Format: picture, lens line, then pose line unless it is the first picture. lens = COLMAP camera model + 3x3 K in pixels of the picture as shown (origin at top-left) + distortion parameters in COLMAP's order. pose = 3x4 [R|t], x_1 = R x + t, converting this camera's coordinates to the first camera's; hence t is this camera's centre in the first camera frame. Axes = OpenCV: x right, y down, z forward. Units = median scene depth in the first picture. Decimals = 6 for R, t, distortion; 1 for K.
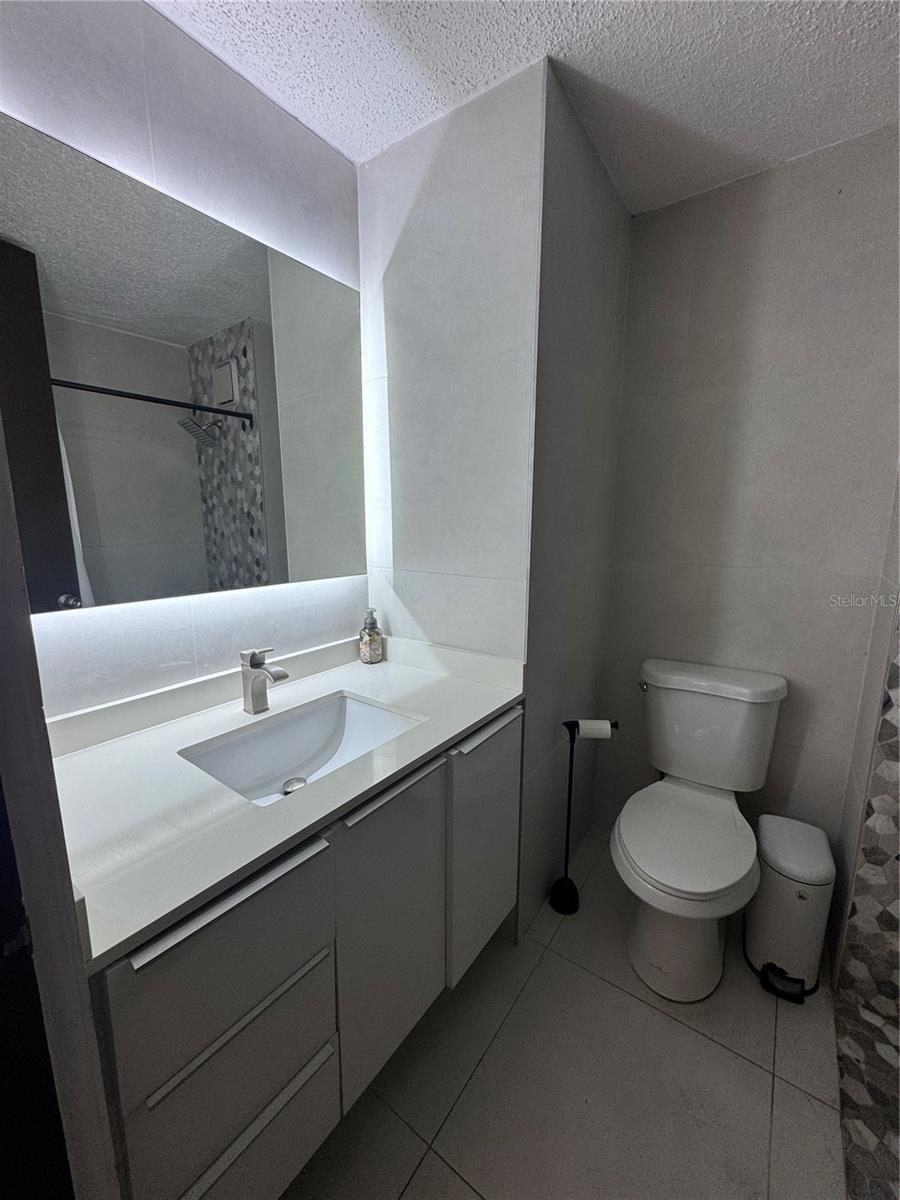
lens RADIAL K [[478.9, 0, 445.7], [0, 478.9, 599.9], [0, 0, 1]] dist [0.000301, -0.000038]
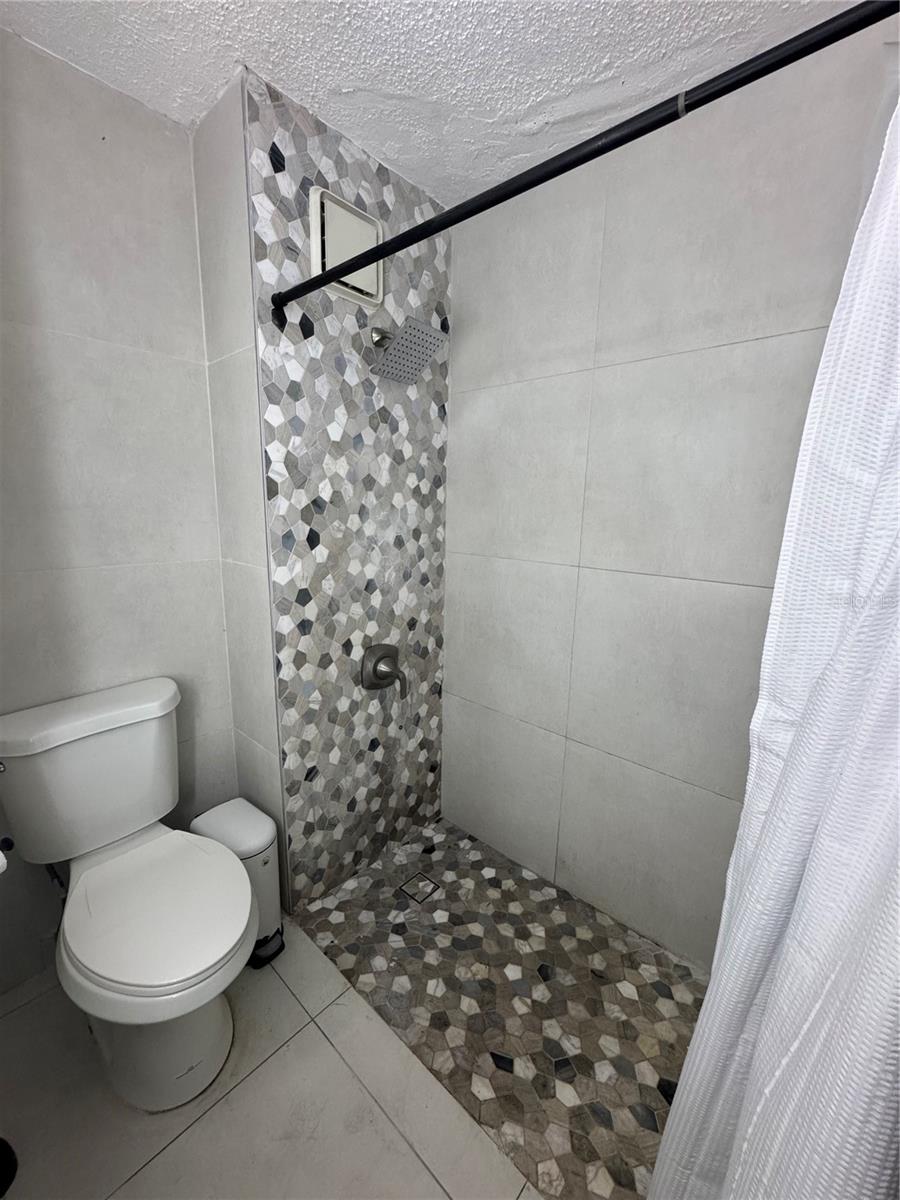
lens RADIAL K [[478.9, 0, 446.8], [0, 478.9, 602.9], [0, 0, 1]] dist [0.000301, -0.000038]
pose [[0.091155, -0.192279, 0.977097, -0.157754], [0.145251, 0.973256, 0.177972, -0.078975], [-0.985187, 0.125701, 0.116646, 0.407477]]
